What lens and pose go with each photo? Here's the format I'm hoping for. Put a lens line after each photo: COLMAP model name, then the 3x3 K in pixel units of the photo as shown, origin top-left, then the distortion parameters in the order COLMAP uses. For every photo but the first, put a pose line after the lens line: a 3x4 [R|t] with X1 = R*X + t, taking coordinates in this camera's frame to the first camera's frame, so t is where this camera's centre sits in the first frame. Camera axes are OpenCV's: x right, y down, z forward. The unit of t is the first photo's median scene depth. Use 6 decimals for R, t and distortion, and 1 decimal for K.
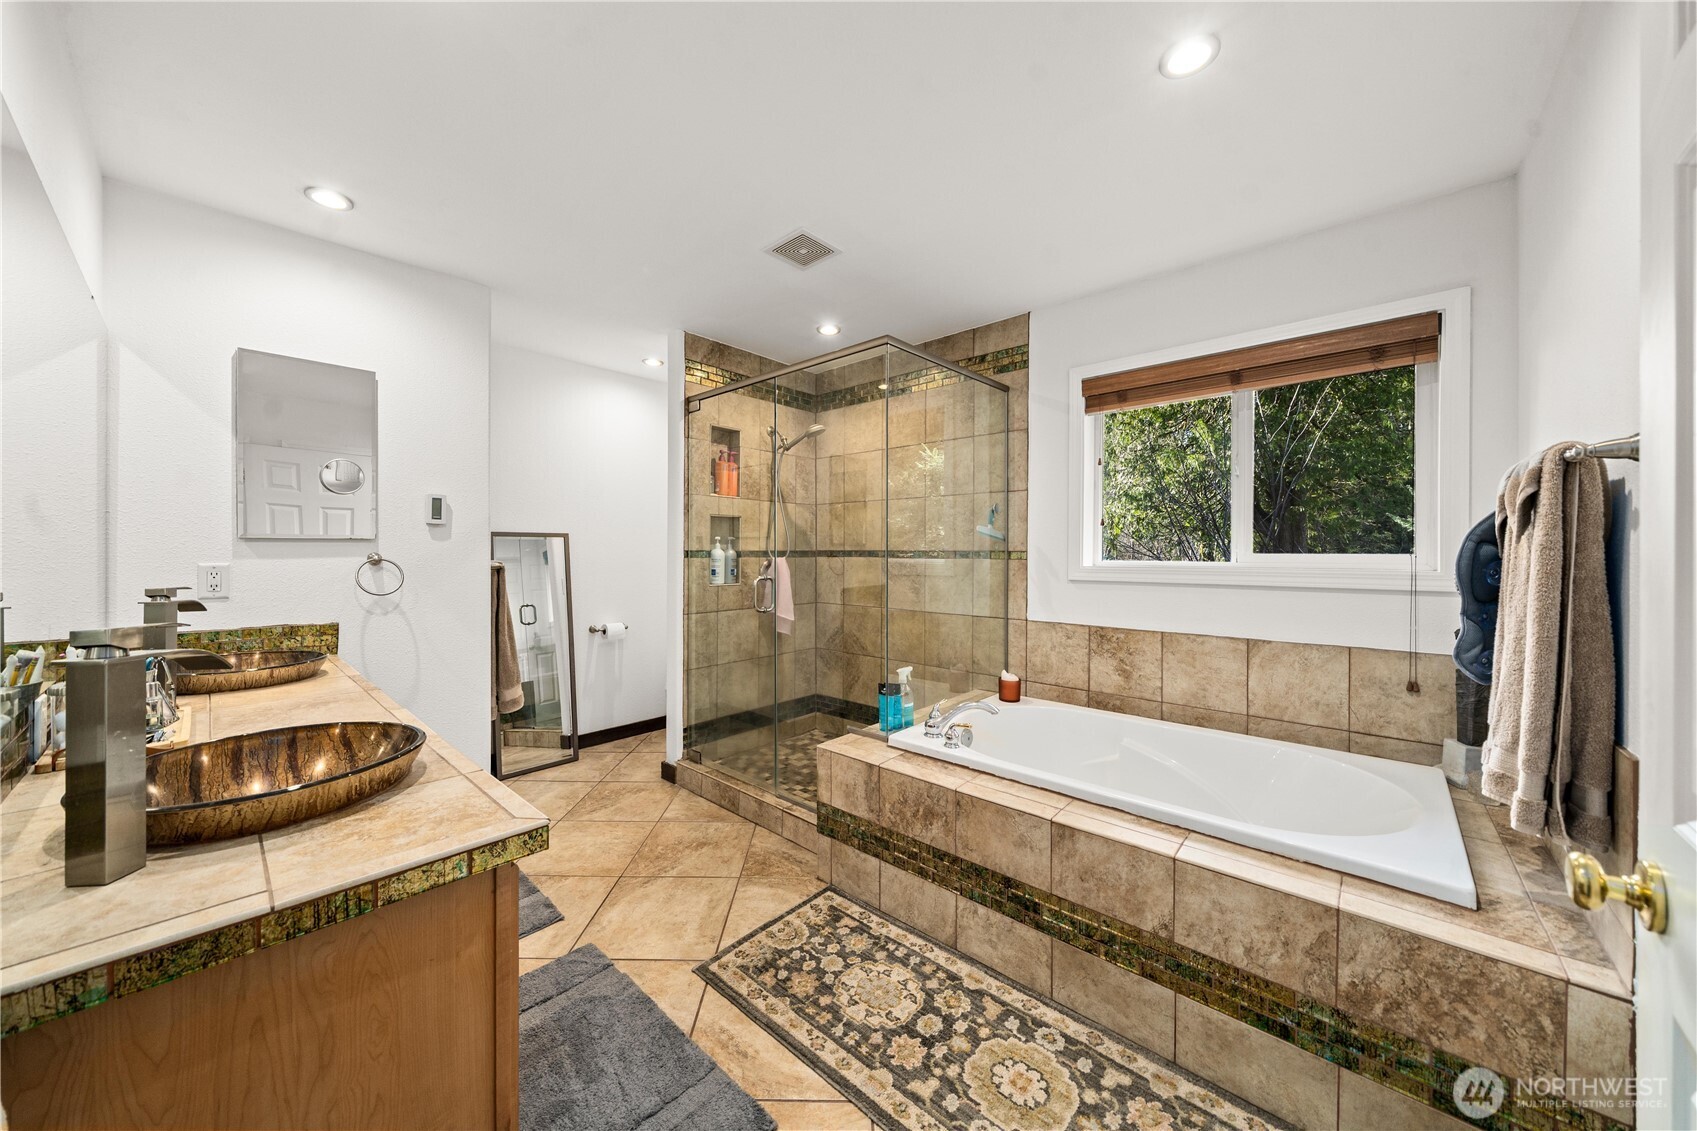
lens RADIAL K [[586.5, 0, 843.6], [0, 586.5, 558.2], [0, 0, 1]] dist [-0.000354, -0.000015]
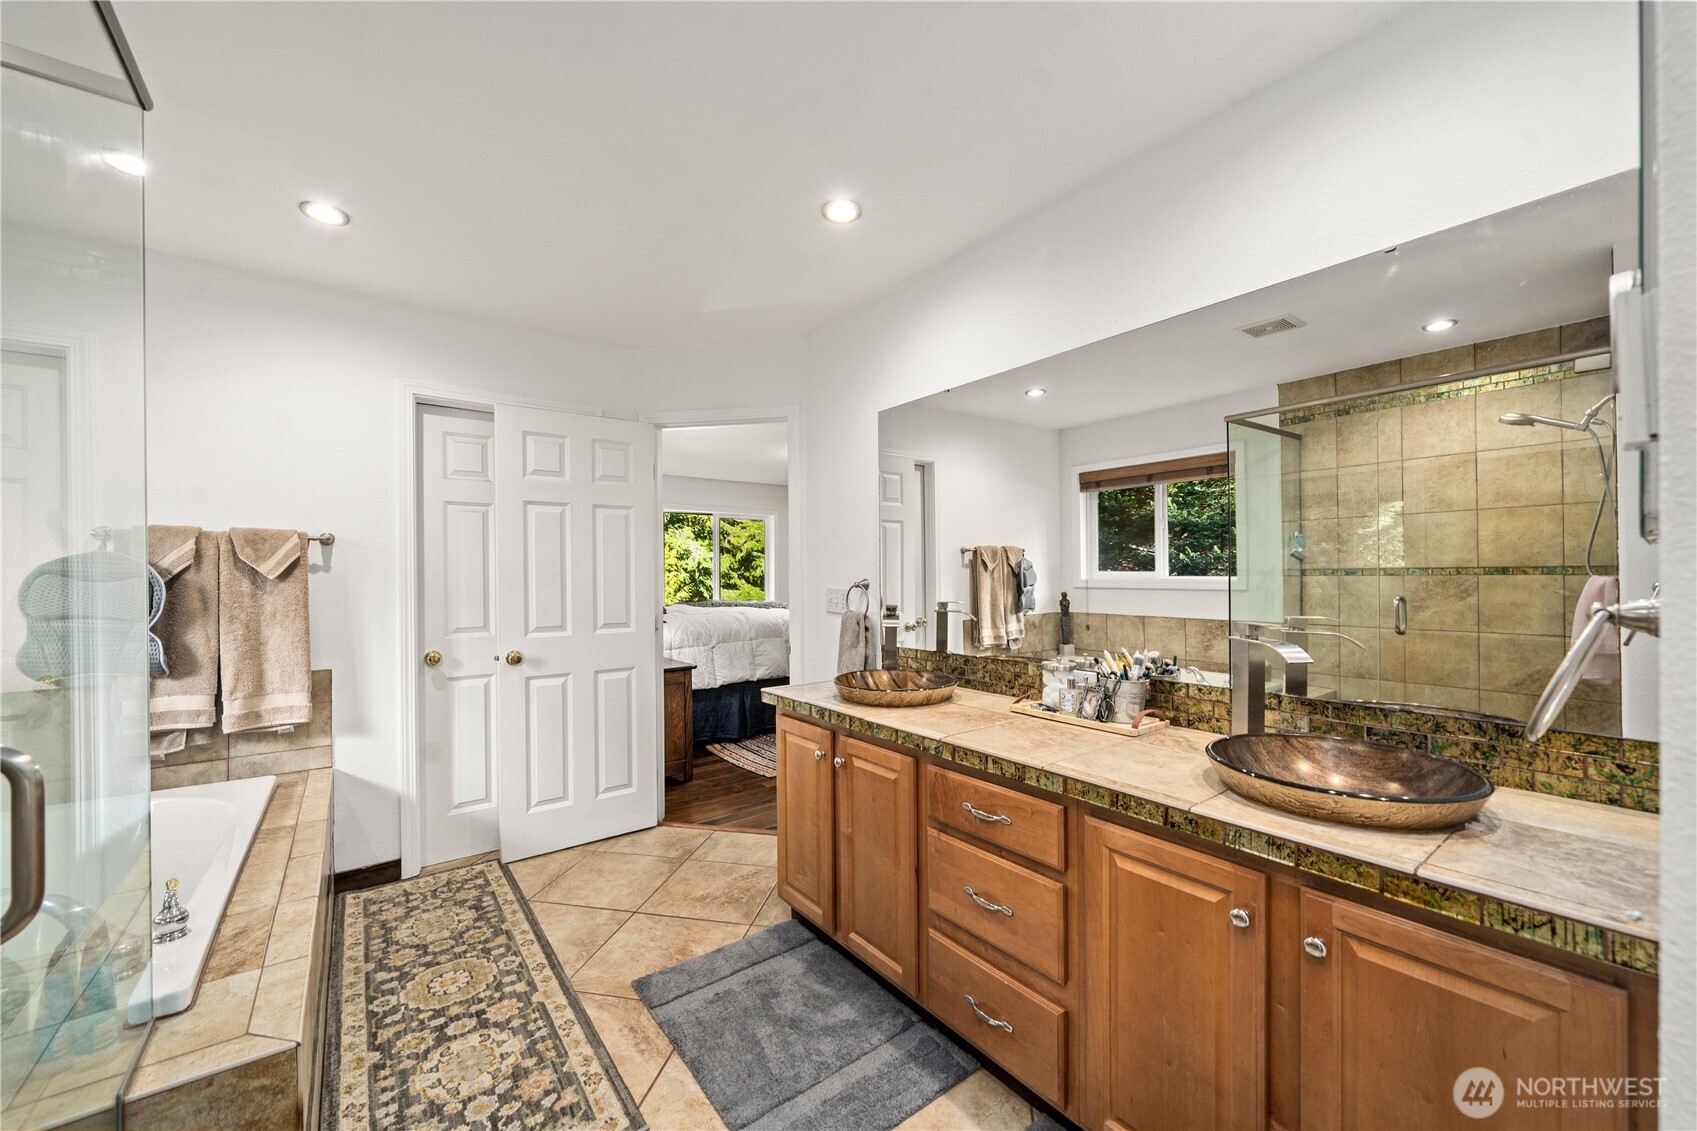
lens RADIAL K [[645.4, 0, 851.5], [0, 645.4, 571.7], [0, 0, 1]] dist [0.000180, 0.000000]
pose [[-0.984162, 0.004971, 0.177200, -0.736987], [0.005809, 0.999974, 0.004208, -0.031025], [-0.177175, 0.005171, -0.984166, 1.953043]]
